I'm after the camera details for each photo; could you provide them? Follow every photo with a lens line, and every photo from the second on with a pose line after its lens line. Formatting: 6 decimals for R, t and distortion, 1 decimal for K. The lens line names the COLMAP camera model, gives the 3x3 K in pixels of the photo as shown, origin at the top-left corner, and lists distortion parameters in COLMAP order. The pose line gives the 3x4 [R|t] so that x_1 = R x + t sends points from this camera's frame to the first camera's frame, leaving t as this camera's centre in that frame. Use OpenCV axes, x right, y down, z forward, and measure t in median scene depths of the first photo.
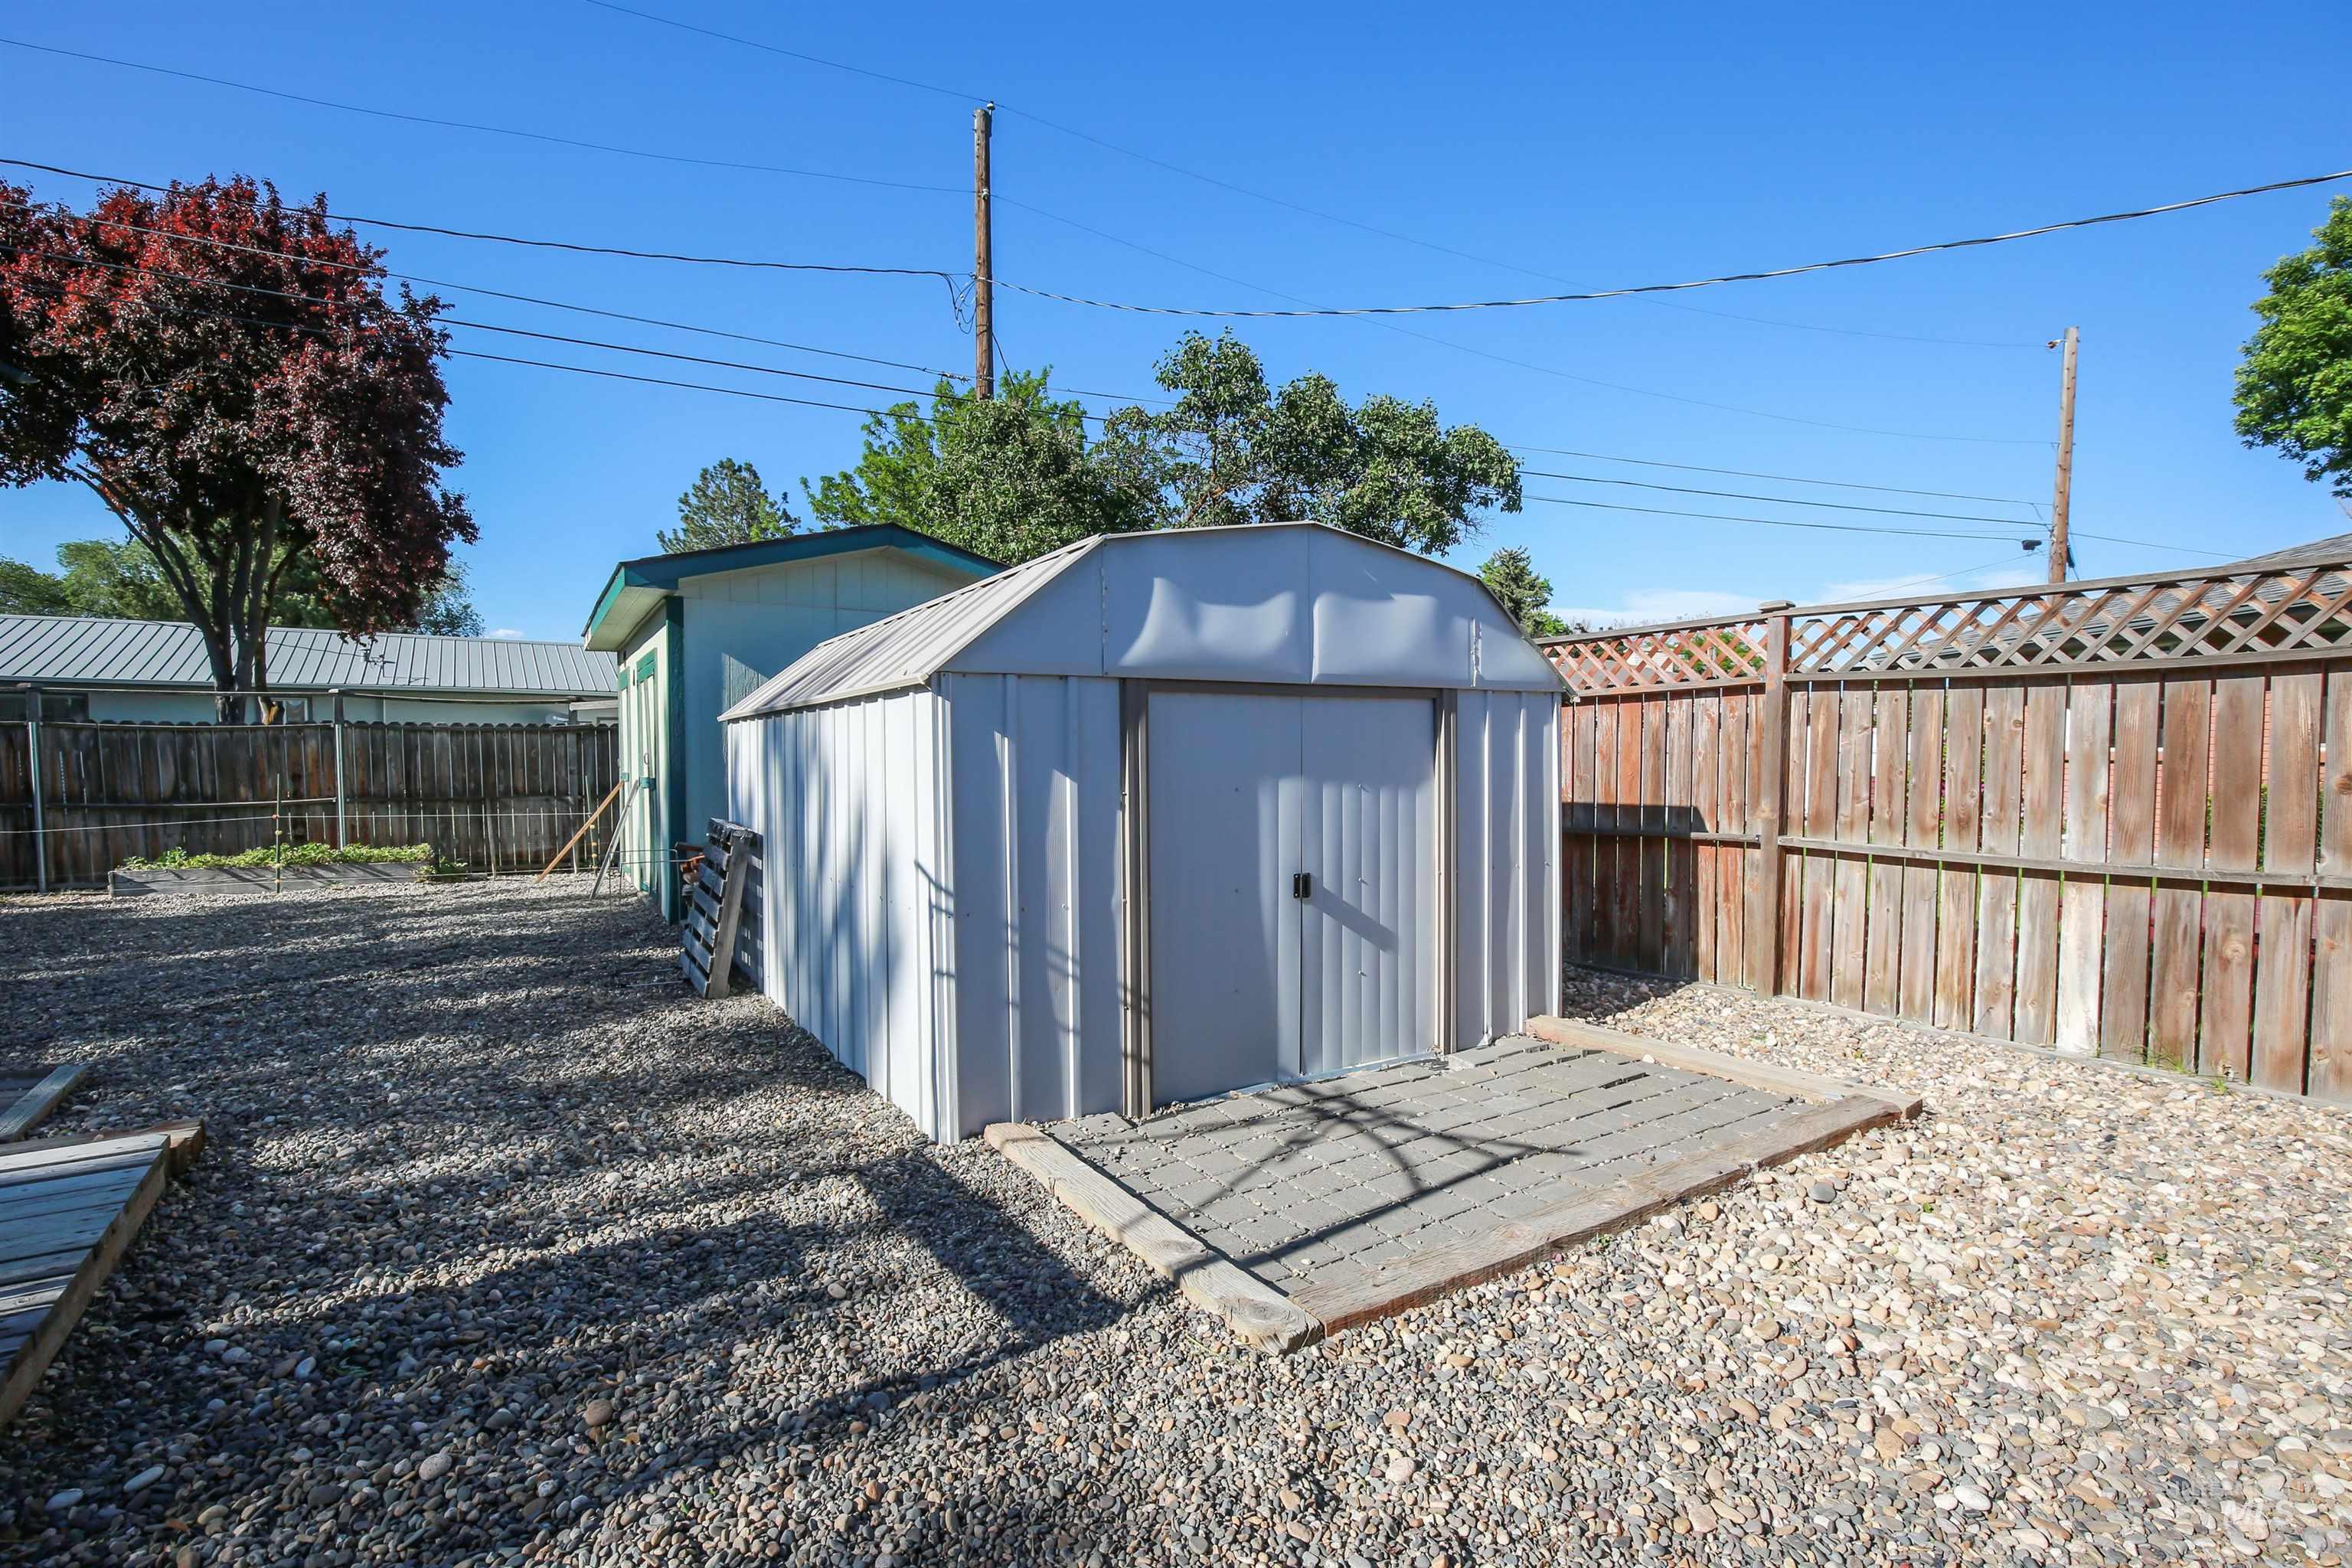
lens RADIAL K [[1086.1, 0, 1185.9], [0, 1086.1, 782.6], [0, 0, 1]] dist [-0.031384, 0.000334]
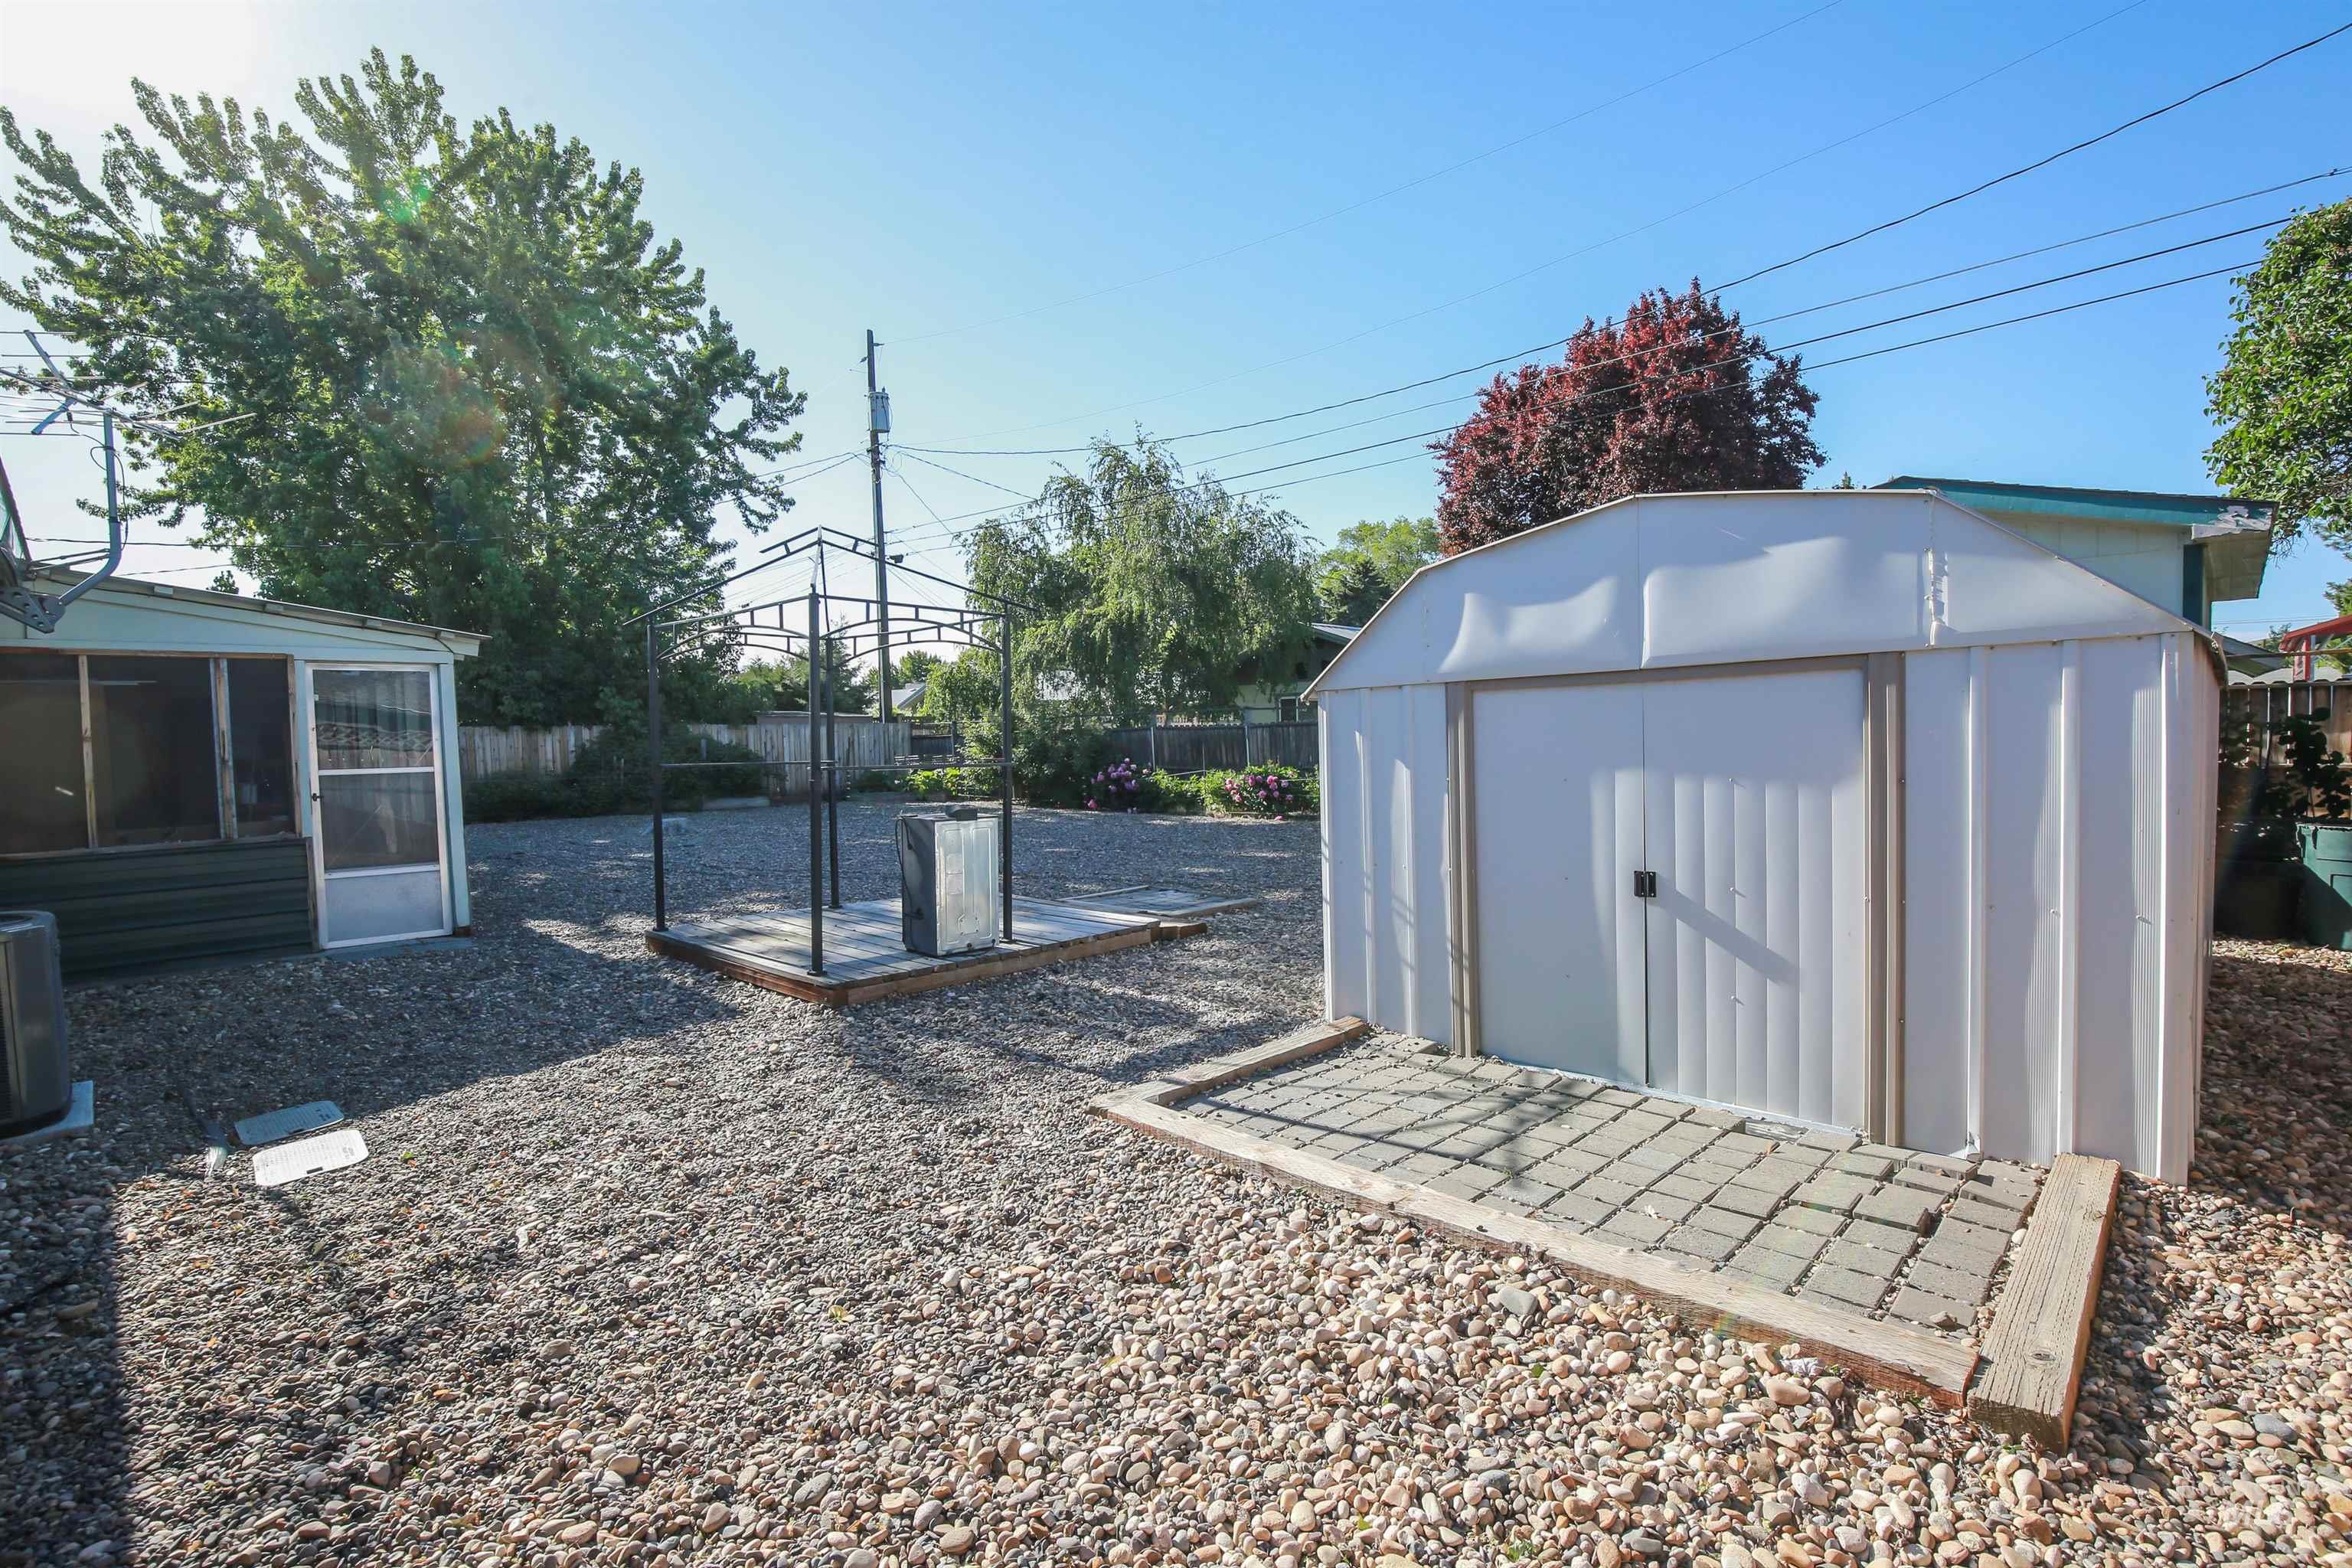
lens RADIAL K [[1086.1, 0, 1185.9], [0, 1086.1, 782.6], [0, 0, 1]] dist [-0.031384, 0.000334]
pose [[0.234858, 0.036271, -0.971353, 1.019530], [-0.007831, 0.999342, 0.035423, -0.026297], [0.971998, -0.000713, 0.234987, 0.438002]]
